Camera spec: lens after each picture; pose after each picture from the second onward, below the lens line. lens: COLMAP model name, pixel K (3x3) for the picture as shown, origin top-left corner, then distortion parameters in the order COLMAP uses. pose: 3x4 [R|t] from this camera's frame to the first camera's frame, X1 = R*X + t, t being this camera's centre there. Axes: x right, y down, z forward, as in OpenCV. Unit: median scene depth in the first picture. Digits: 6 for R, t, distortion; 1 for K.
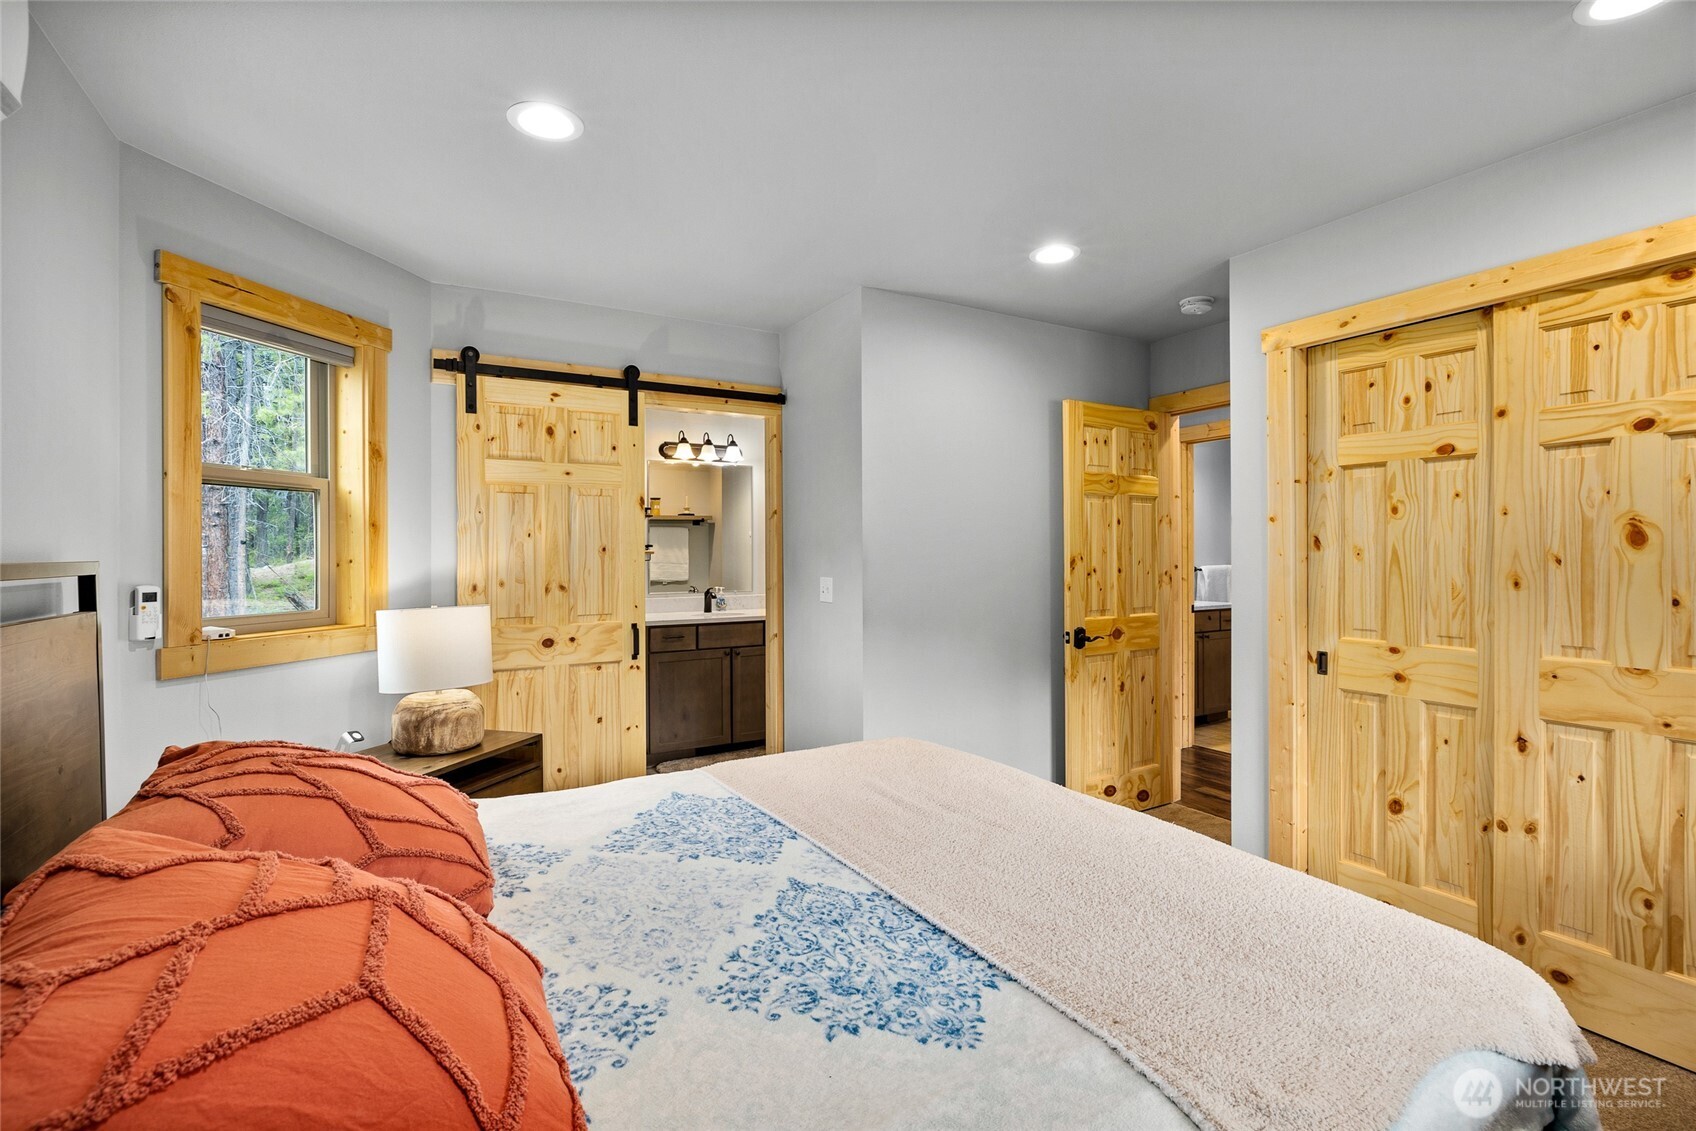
lens RADIAL K [[771.3, 0, 849.3], [0, 771.3, 562.5], [0, 0, 1]] dist [-0.005721, -0.000614]
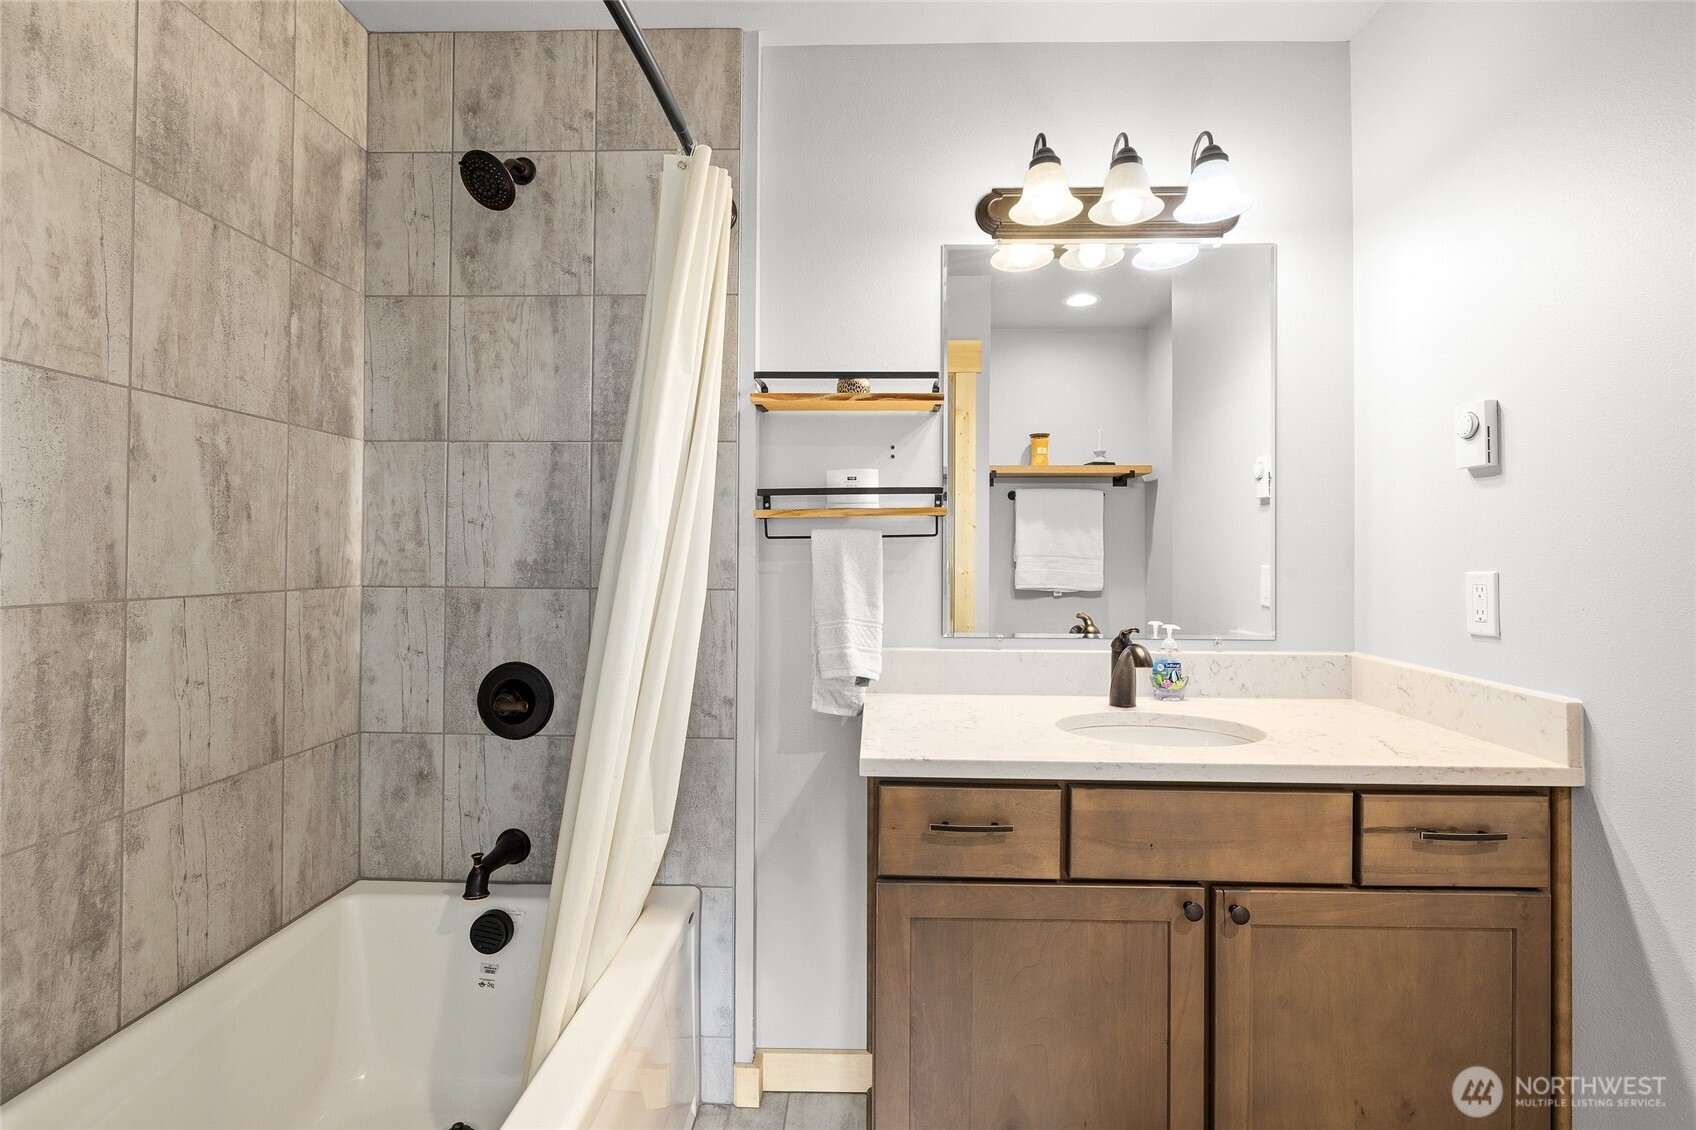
lens RADIAL K [[771.3, 0, 845.7], [0, 771.3, 553.9], [0, 0, 1]] dist [-0.005721, -0.000614]
pose [[0.845392, 0.002615, -0.534139, -0.112584], [-0.009108, 0.999913, -0.009520, 0.007448], [0.534068, 0.012913, 0.845343, 0.679290]]
